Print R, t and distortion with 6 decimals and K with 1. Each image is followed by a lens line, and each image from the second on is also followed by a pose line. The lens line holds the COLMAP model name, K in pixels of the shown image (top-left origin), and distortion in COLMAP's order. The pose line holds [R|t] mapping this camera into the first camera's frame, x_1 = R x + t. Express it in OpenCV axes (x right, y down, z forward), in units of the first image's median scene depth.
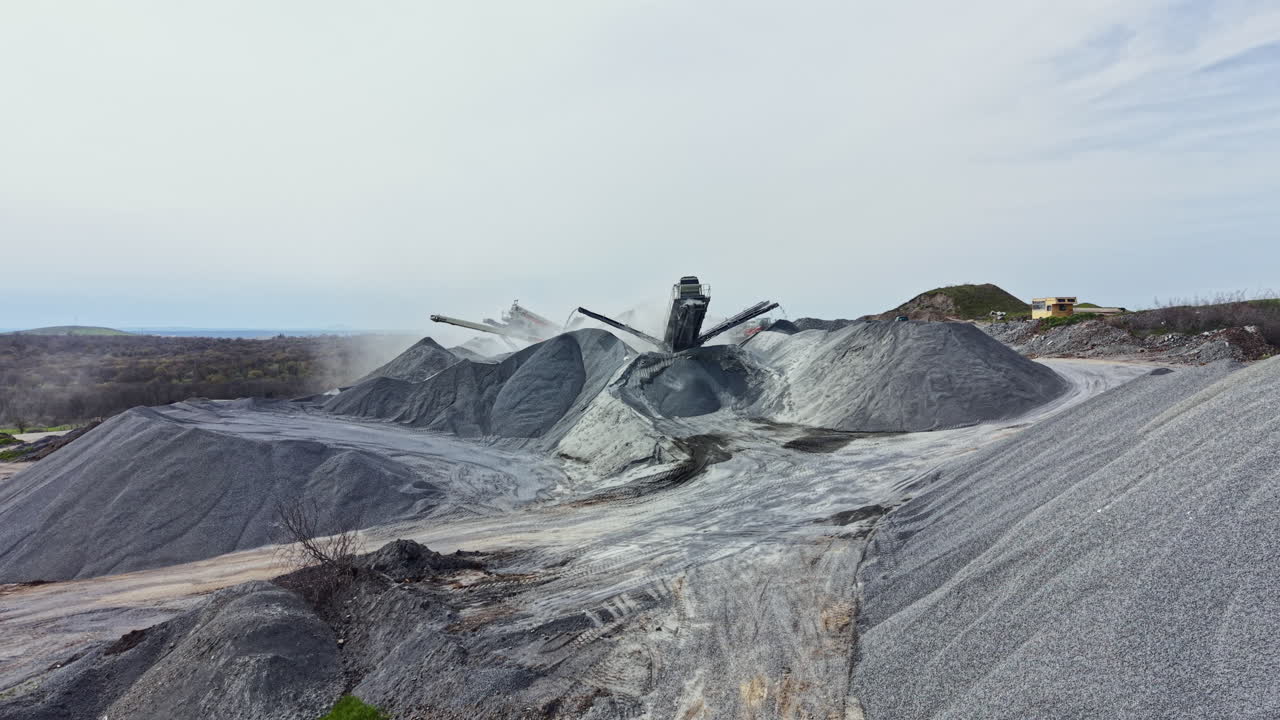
lens RADIAL K [[921.2, 0, 633.3], [0, 921.2, 351.1], [0, 0, 1]] dist [0.030787, -0.034191]
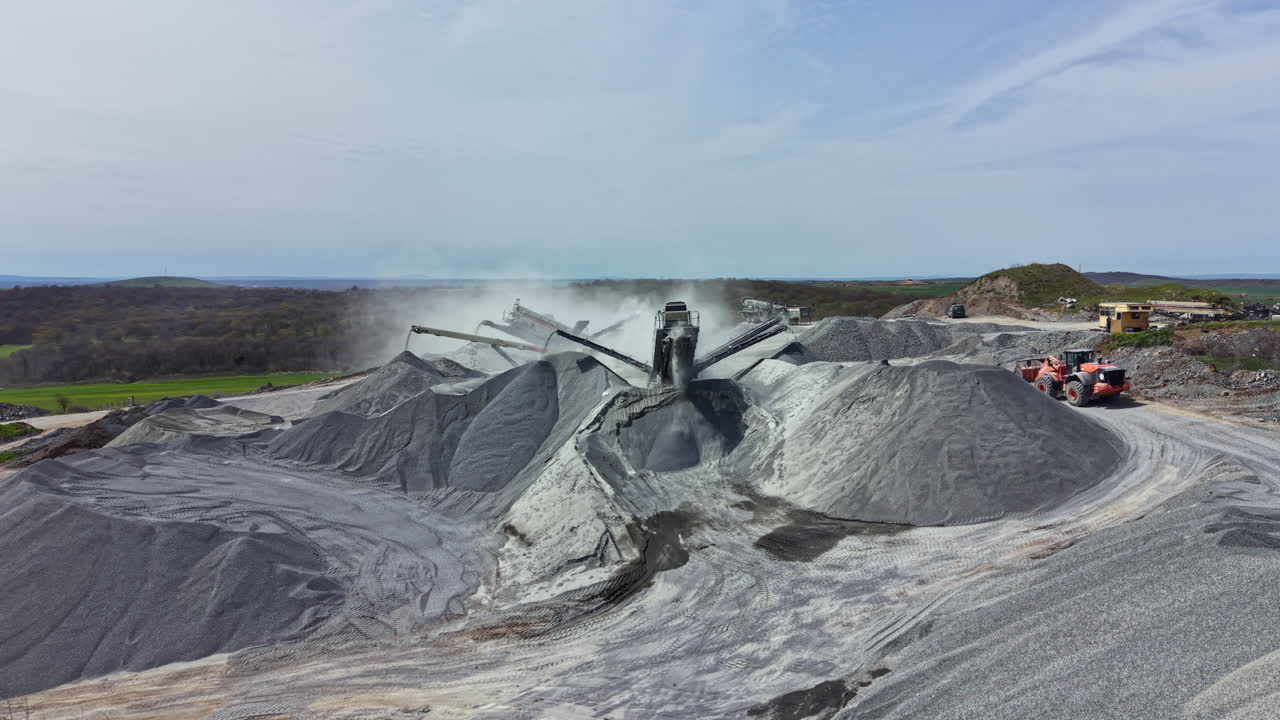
lens RADIAL K [[921.2, 0, 634.9], [0, 921.2, 348.8], [0, 0, 1]] dist [0.030787, -0.034191]
pose [[0.997148, 0.004219, -0.075348, 0.110742], [-0.000195, 0.998577, 0.053330, -0.105195], [0.075466, -0.053163, 0.995730, 0.179779]]
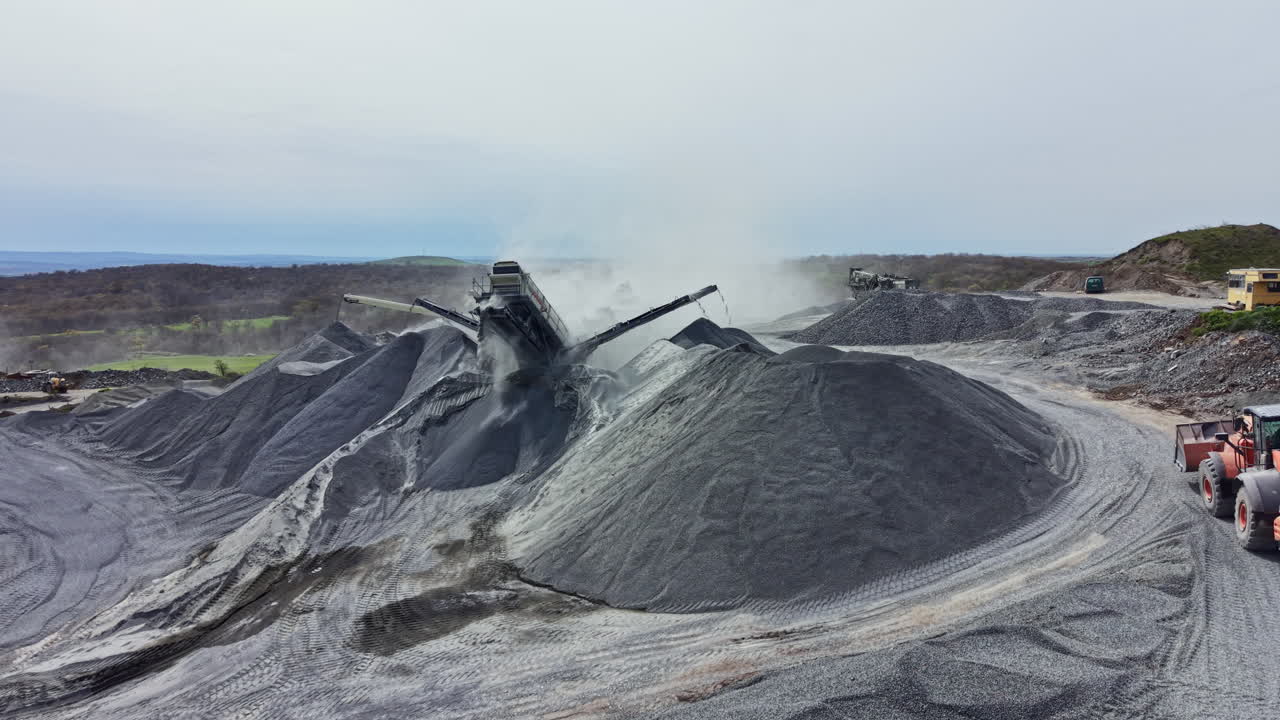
lens RADIAL K [[921.2, 0, 632.6], [0, 921.2, 341.0], [0, 0, 1]] dist [0.030787, -0.034191]
pose [[0.946661, 0.024697, -0.321285, 0.453219], [-0.002685, 0.997629, 0.068776, -0.089130], [0.322221, -0.064245, 0.944482, 0.513920]]
